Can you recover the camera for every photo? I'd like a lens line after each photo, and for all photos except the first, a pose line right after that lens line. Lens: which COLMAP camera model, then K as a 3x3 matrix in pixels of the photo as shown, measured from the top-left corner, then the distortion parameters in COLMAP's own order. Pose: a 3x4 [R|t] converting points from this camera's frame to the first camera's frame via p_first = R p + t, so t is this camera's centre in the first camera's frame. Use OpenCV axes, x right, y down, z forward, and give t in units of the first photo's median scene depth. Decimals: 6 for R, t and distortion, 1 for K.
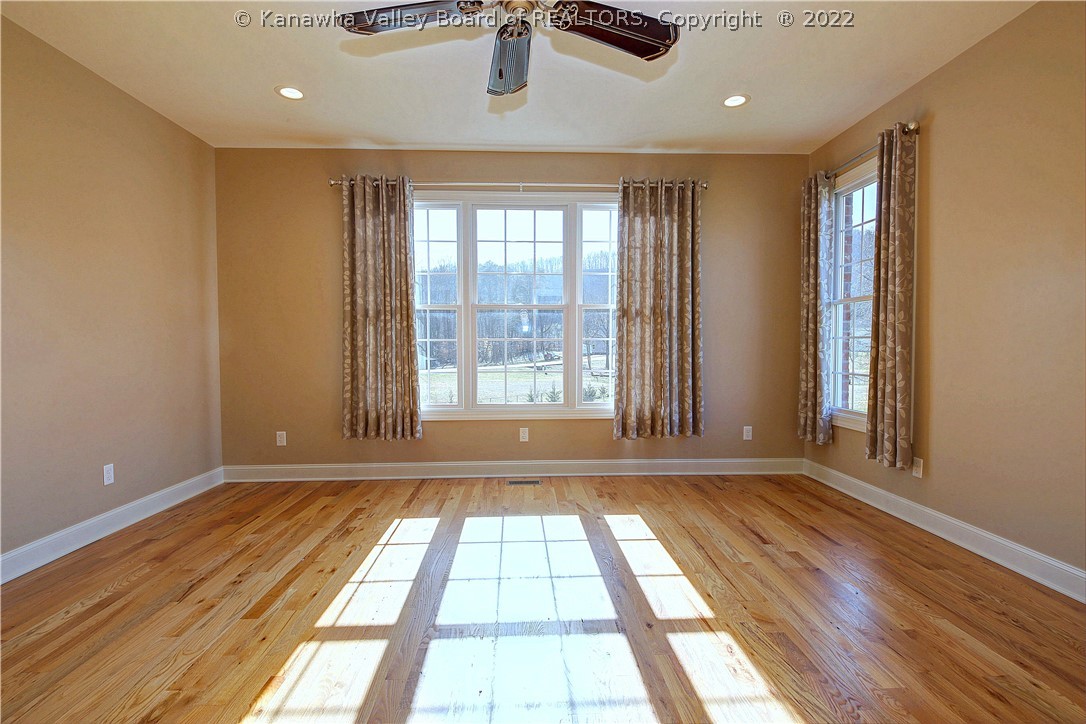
lens RADIAL K [[502.6, 0, 543.0], [0, 502.6, 359.0], [0, 0, 1]] dist [0.012249, -0.010690]
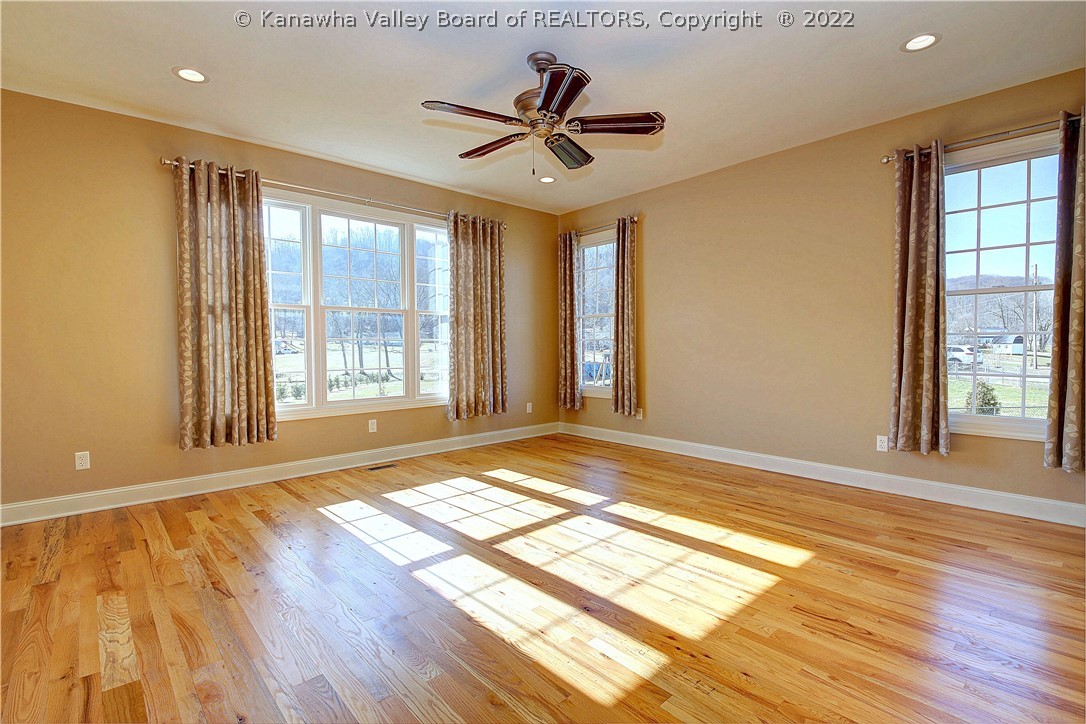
lens RADIAL K [[502.6, 0, 546.3], [0, 502.6, 358.7], [0, 0, 1]] dist [0.012249, -0.010690]
pose [[0.763611, -0.018336, 0.645416, -0.487905], [0.021809, 0.999759, 0.002599, 0.008855], [-0.645308, 0.012092, 0.763827, -0.100814]]
